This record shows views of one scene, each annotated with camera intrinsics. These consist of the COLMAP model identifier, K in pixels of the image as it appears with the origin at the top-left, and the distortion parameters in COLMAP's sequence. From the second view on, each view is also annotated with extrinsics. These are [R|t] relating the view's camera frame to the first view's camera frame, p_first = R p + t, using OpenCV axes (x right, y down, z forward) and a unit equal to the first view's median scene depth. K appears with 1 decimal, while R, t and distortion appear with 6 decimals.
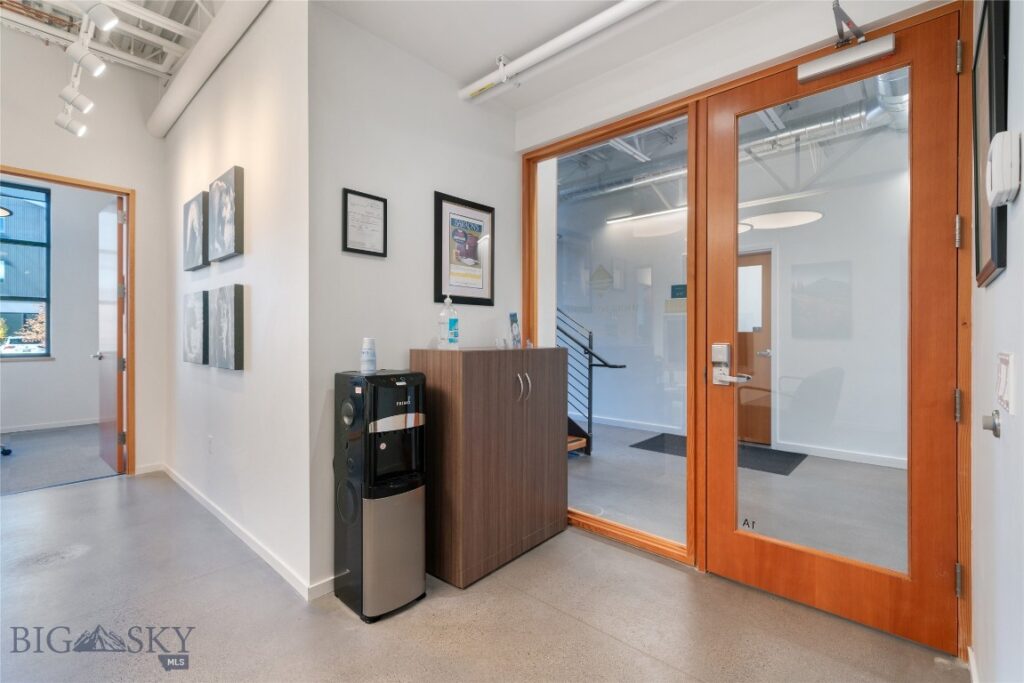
lens RADIAL K [[457.4, 0, 508.3], [0, 457.4, 338.1], [0, 0, 1]] dist [0.000051, -0.000166]
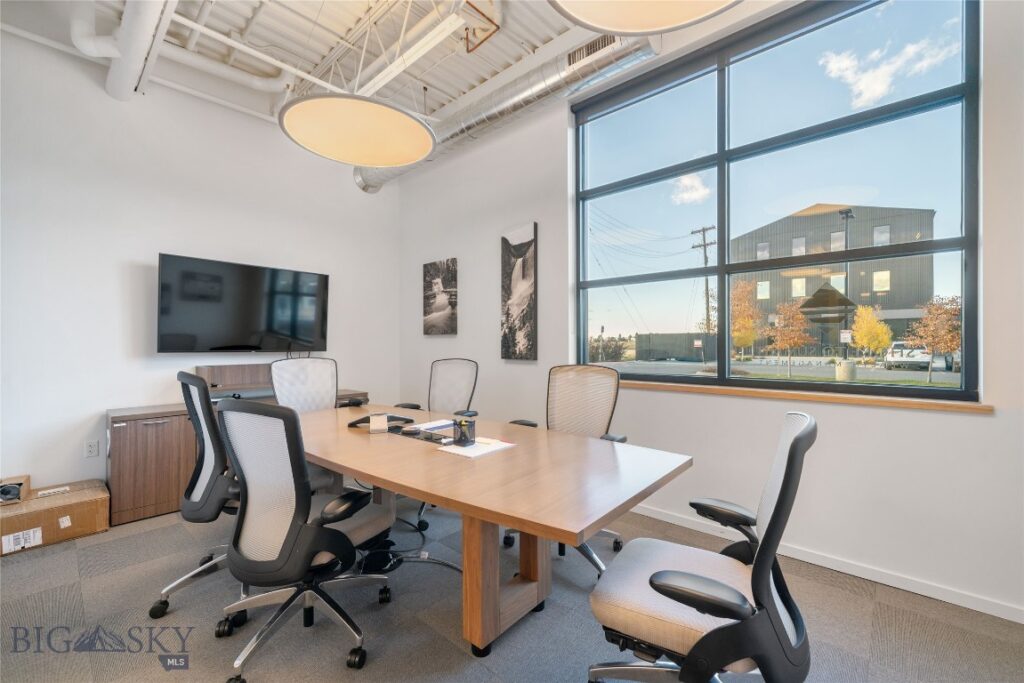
lens RADIAL K [[434.4, 0, 494.7], [0, 434.4, 342.0], [0, 0, 1]] dist [0.001883, 0.000306]
pose [[-0.001763, -0.002215, -0.999996, -0.886692], [0.000182, 0.999998, -0.002216, -0.006737], [0.999998, -0.000186, -0.001762, 0.837706]]
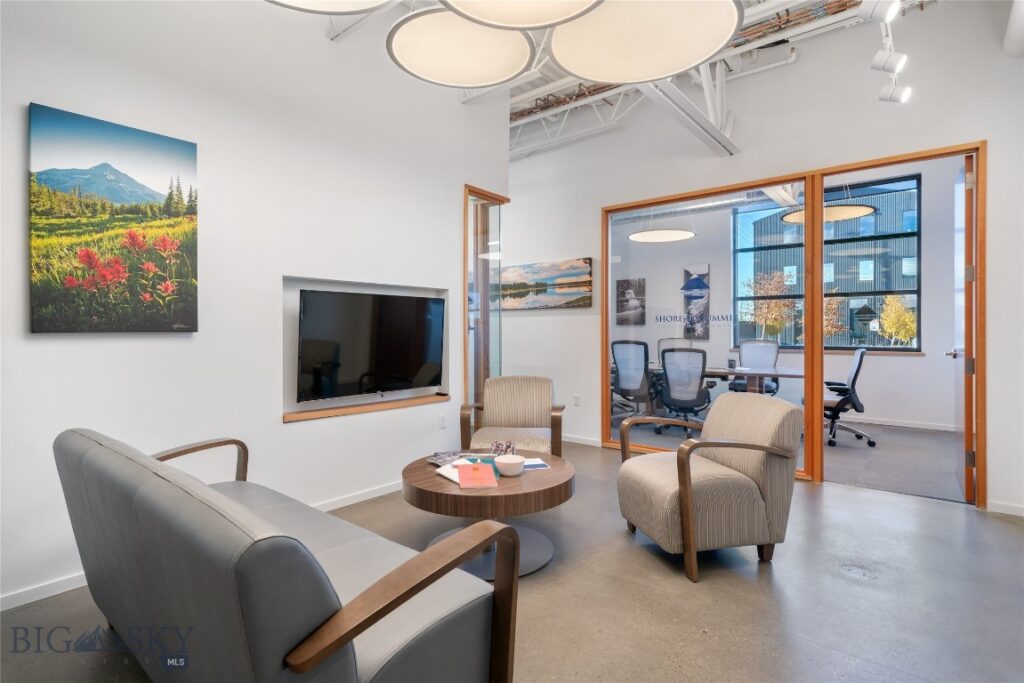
lens RADIAL K [[509.0, 0, 507.1], [0, 509.0, 332.4], [0, 0, 1]] dist [0.003229, 0.000266]
pose [[0.051916, 0.001954, -0.998650, 0.000298], [-0.000218, 0.999998, 0.001945, -0.001614], [0.998651, 0.000117, 0.051916, 0.130368]]
